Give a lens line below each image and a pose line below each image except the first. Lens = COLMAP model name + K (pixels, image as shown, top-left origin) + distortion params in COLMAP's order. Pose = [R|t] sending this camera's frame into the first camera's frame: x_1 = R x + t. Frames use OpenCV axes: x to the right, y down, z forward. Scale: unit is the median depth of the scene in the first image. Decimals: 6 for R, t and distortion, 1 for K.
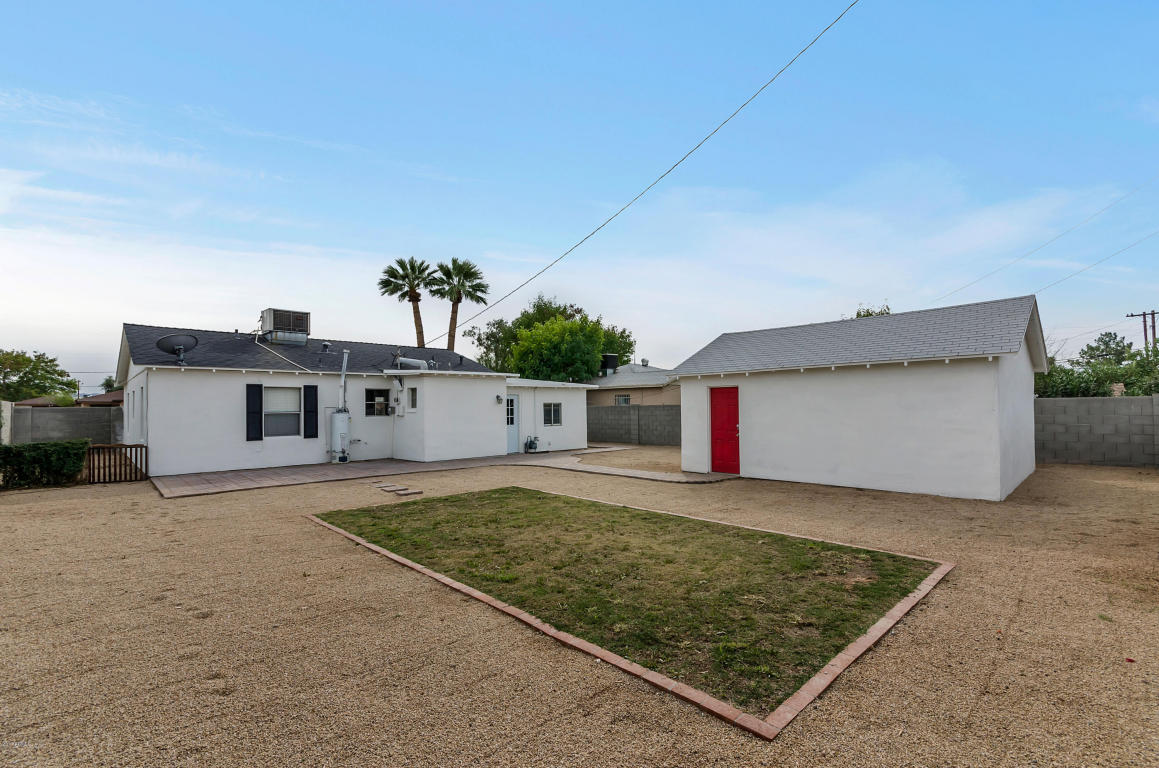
lens RADIAL K [[526.6, 0, 579.0], [0, 526.6, 400.8], [0, 0, 1]] dist [-0.000008, 0.000462]
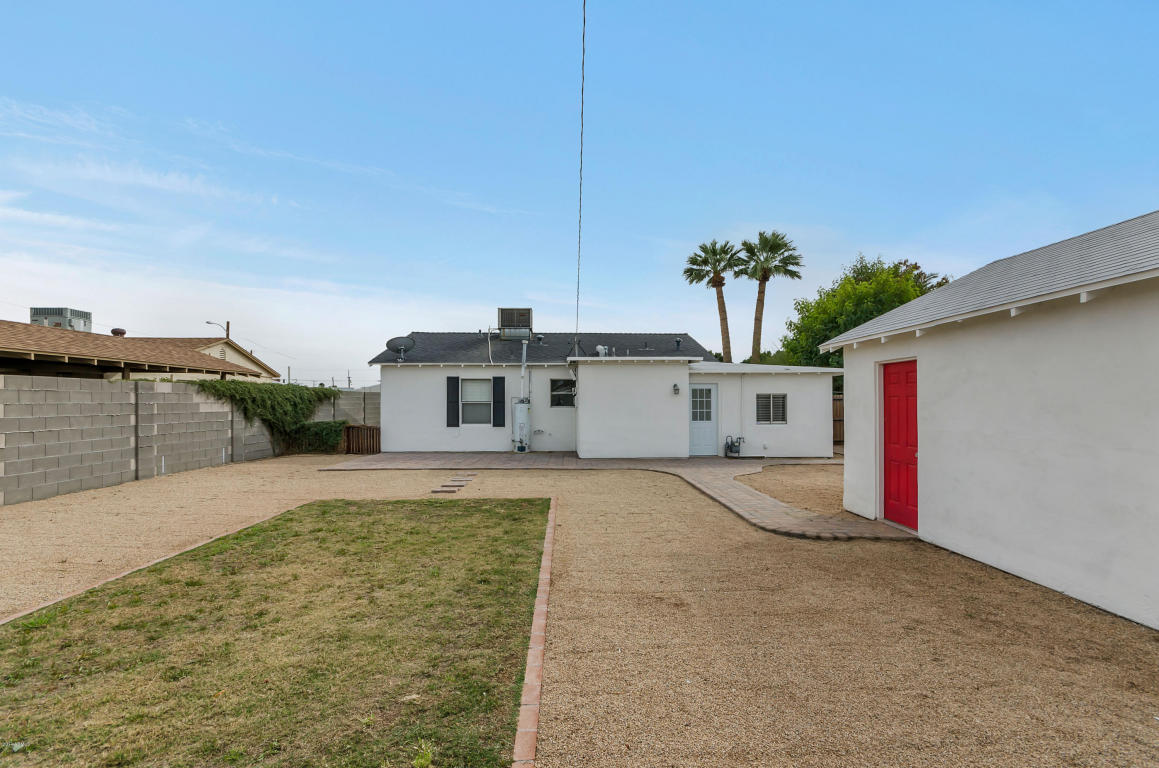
lens RADIAL K [[526.6, 0, 579.0], [0, 526.6, 400.8], [0, 0, 1]] dist [-0.000008, 0.000462]
pose [[0.747122, 0.008245, -0.664636, 0.271770], [0.001125, 0.999906, 0.013668, 0.004005], [0.664686, -0.010959, 0.747042, 0.279531]]
